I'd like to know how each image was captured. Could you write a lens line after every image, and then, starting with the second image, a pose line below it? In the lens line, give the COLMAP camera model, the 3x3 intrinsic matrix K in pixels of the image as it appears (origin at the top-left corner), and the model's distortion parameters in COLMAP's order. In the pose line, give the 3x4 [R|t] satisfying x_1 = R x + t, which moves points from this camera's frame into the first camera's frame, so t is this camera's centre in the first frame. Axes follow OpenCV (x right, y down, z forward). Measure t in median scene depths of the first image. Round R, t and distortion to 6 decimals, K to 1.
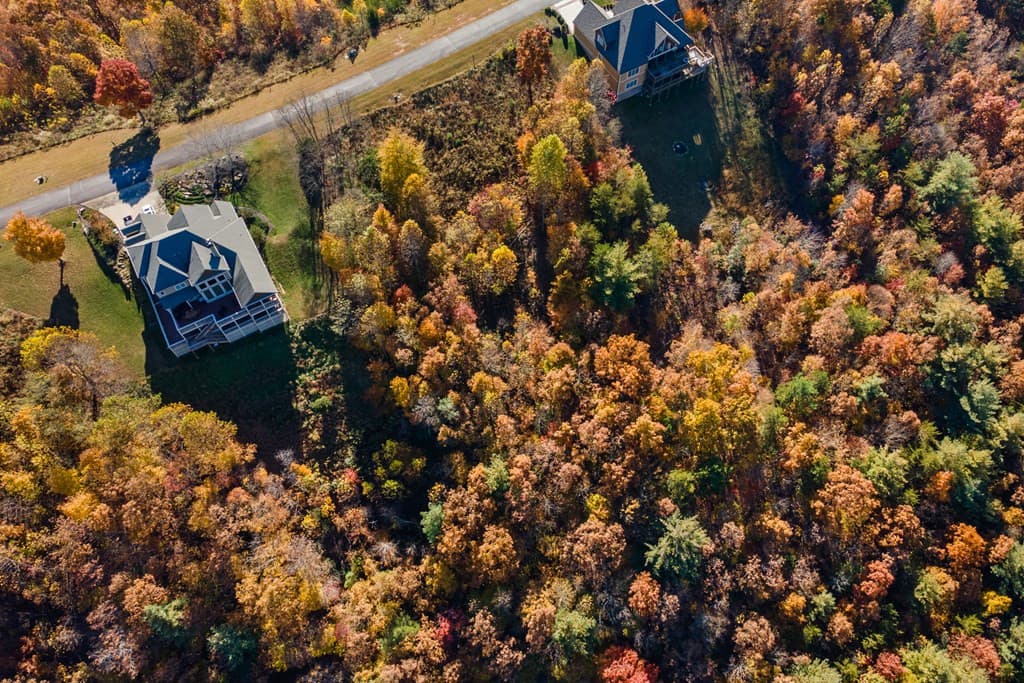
lens RADIAL K [[740.0, 0, 512.0], [0, 740.0, 341.5], [0, 0, 1]] dist [0.027786, 0.004533]
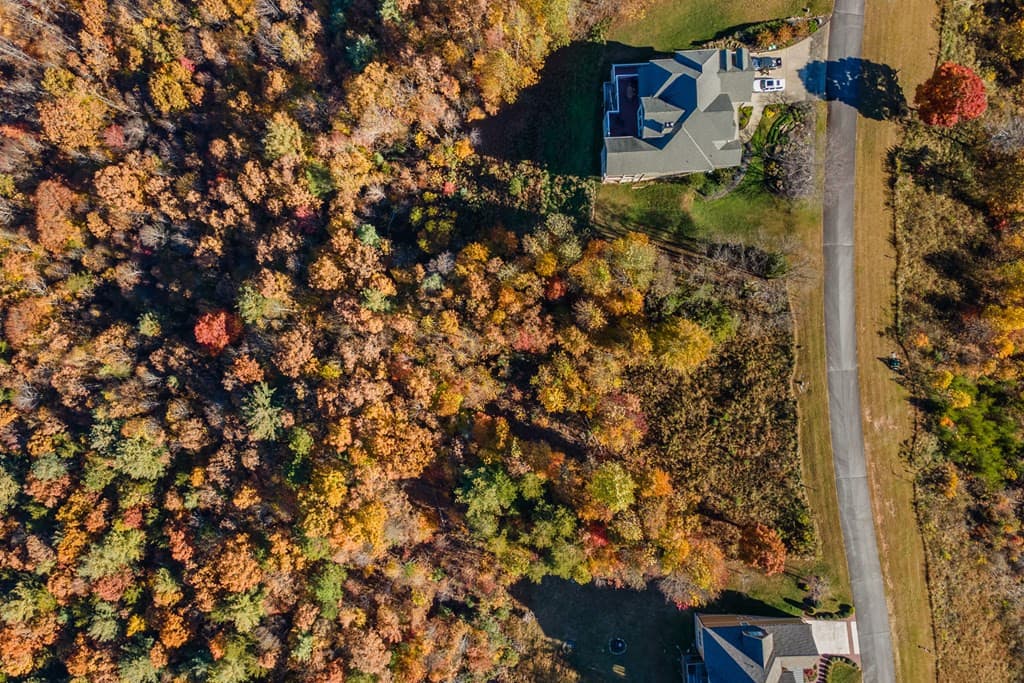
lens RADIAL K [[740.0, 0, 512.0], [0, 740.0, 341.5], [0, 0, 1]] dist [0.027786, 0.004533]
pose [[-0.444889, 0.894703, 0.039761, -0.097110], [-0.777849, -0.408026, 0.477981, -0.524087], [0.443874, 0.181720, 0.877470, 0.104339]]
